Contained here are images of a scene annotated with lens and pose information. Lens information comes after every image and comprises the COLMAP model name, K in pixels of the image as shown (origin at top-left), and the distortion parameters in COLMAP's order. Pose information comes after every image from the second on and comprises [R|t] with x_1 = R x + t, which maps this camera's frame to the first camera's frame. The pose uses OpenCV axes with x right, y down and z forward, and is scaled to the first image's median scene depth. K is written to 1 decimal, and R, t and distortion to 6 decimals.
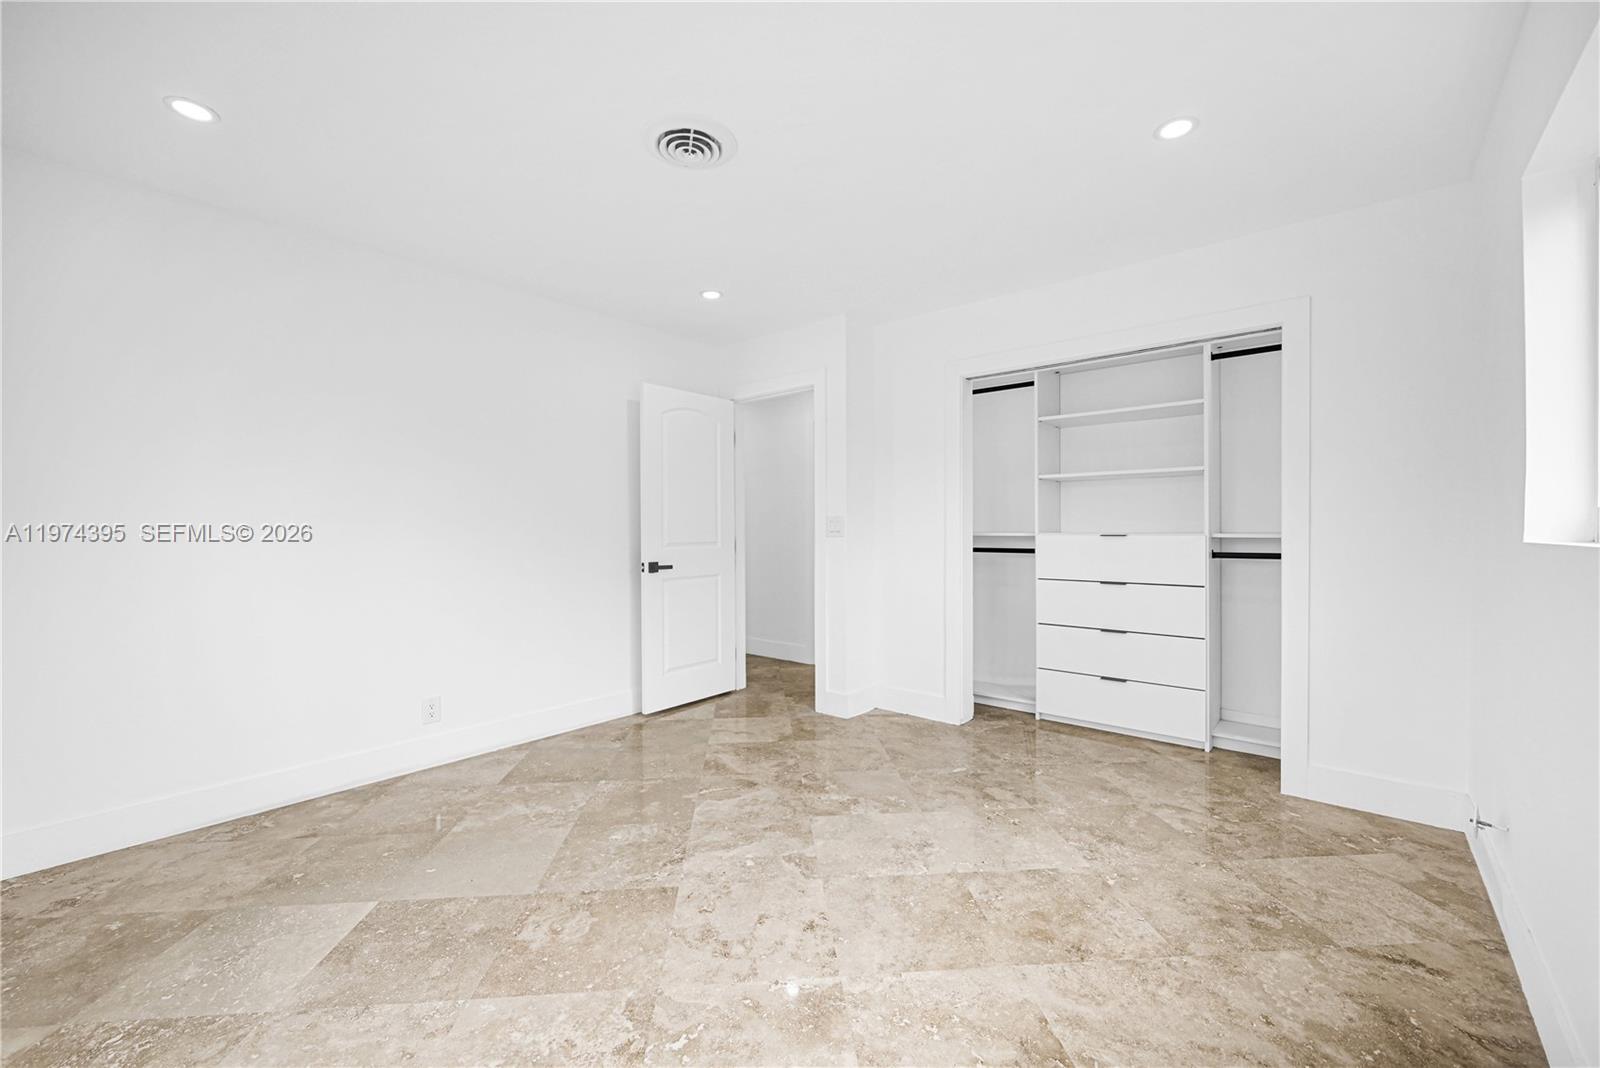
lens RADIAL K [[646.4, 0, 796.7], [0, 646.4, 533.2], [0, 0, 1]] dist [-0.001427, 0.000488]
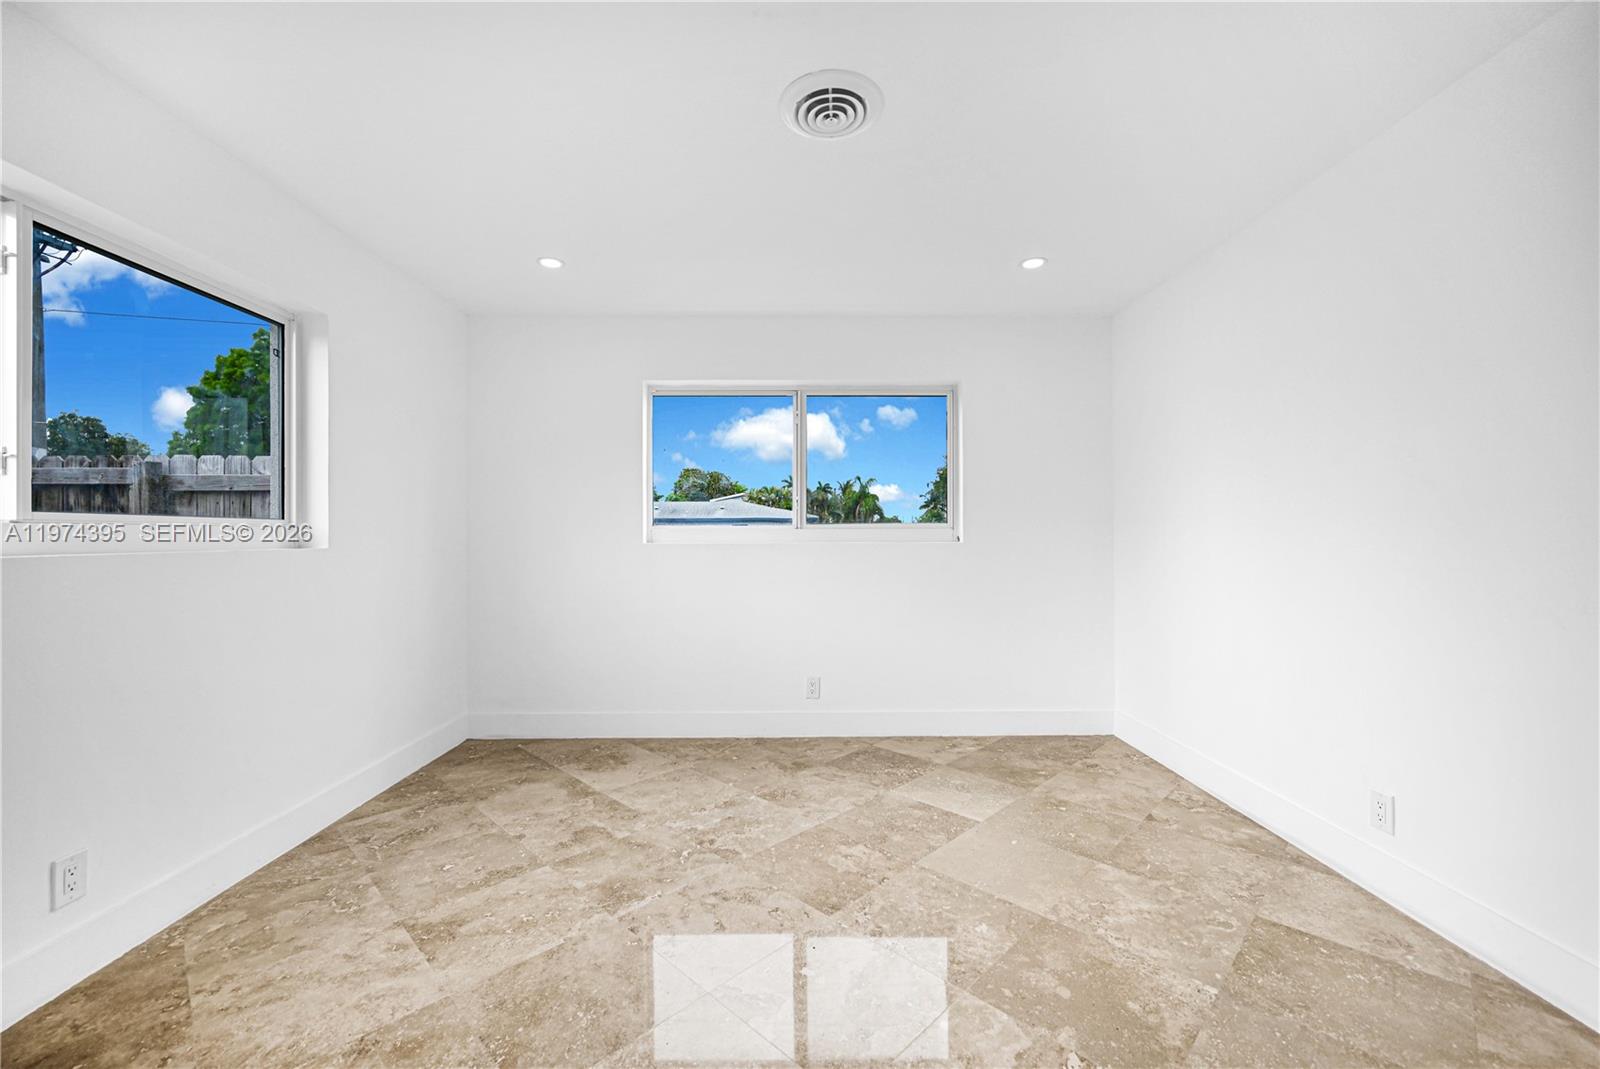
lens RADIAL K [[646.4, 0, 803.2], [0, 646.4, 535.7], [0, 0, 1]] dist [-0.001427, 0.000488]
pose [[-0.746192, 0.006338, -0.665701, 0.435362], [0.001599, 0.999969, 0.007727, -0.016205], [0.665729, 0.004701, -0.746179, 1.548115]]
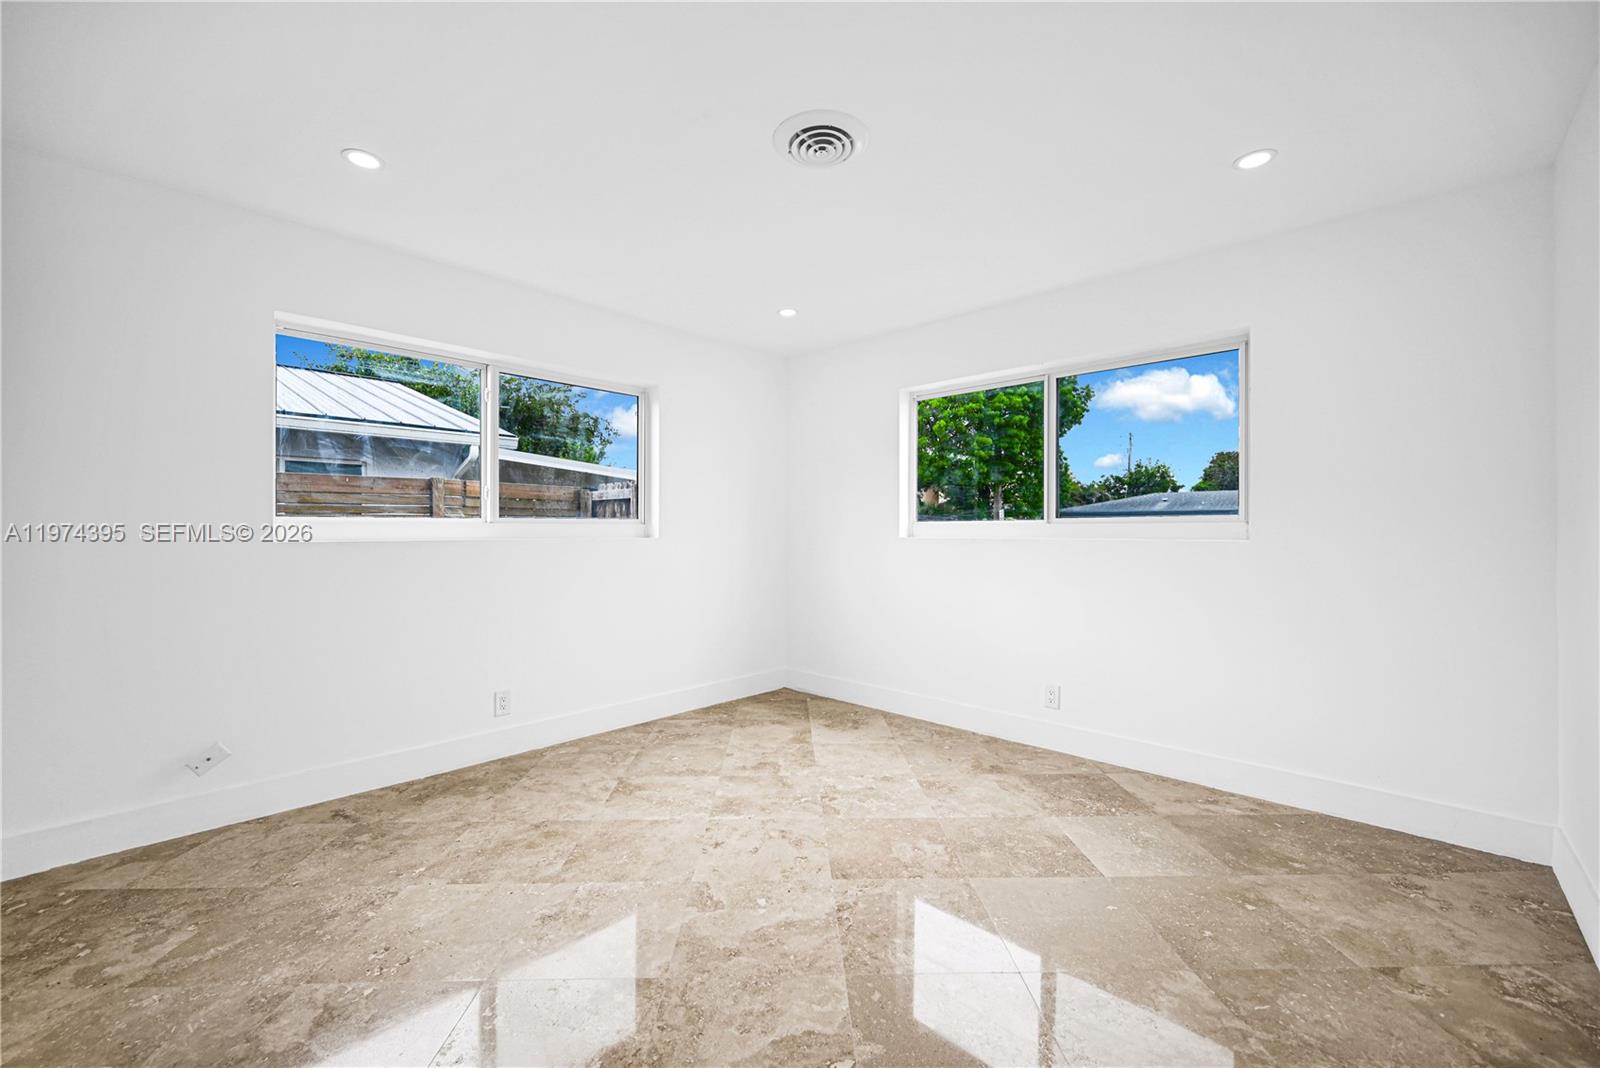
lens RADIAL K [[646.4, 0, 805.3], [0, 646.4, 532.2], [0, 0, 1]] dist [-0.001427, 0.000488]
pose [[-0.999310, 0.003185, 0.037007, -0.166242], [0.003479, 0.999963, 0.007893, -0.014301], [-0.036981, 0.008016, -0.999284, 1.871960]]
